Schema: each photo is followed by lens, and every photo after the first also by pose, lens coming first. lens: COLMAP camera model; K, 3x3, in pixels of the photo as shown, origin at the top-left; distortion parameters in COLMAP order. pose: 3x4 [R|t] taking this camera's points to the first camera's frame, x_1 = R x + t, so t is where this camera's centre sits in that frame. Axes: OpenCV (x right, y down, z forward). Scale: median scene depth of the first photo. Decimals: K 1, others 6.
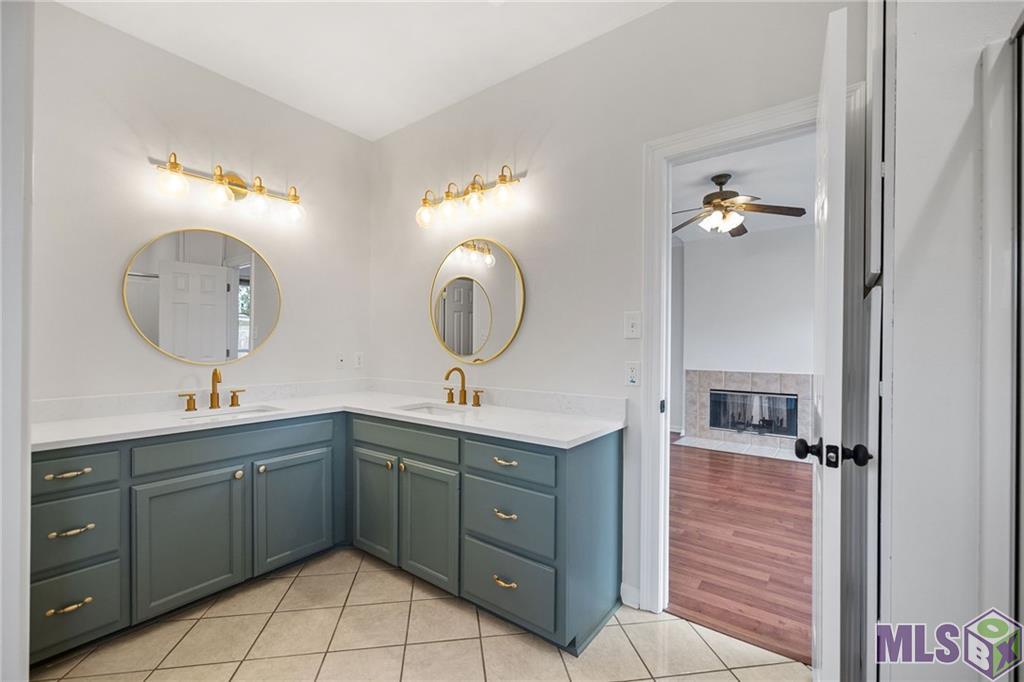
lens RADIAL K [[432.5, 0, 509.1], [0, 432.5, 346.6], [0, 0, 1]] dist [0.001671, -0.000793]
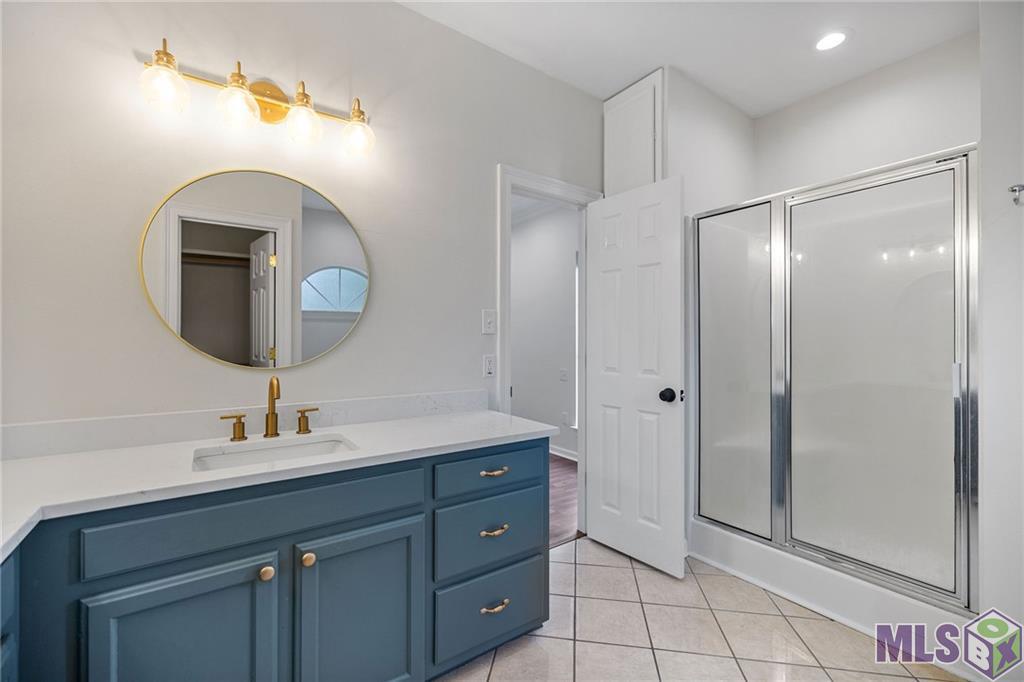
lens RADIAL K [[432.5, 0, 511.1], [0, 432.5, 336.9], [0, 0, 1]] dist [0.001671, -0.000793]
pose [[0.295846, 0.003659, 0.955229, -0.679190], [-0.000093, 0.999993, -0.003802, -0.007074], [-0.955236, 0.001036, 0.295844, 0.560567]]
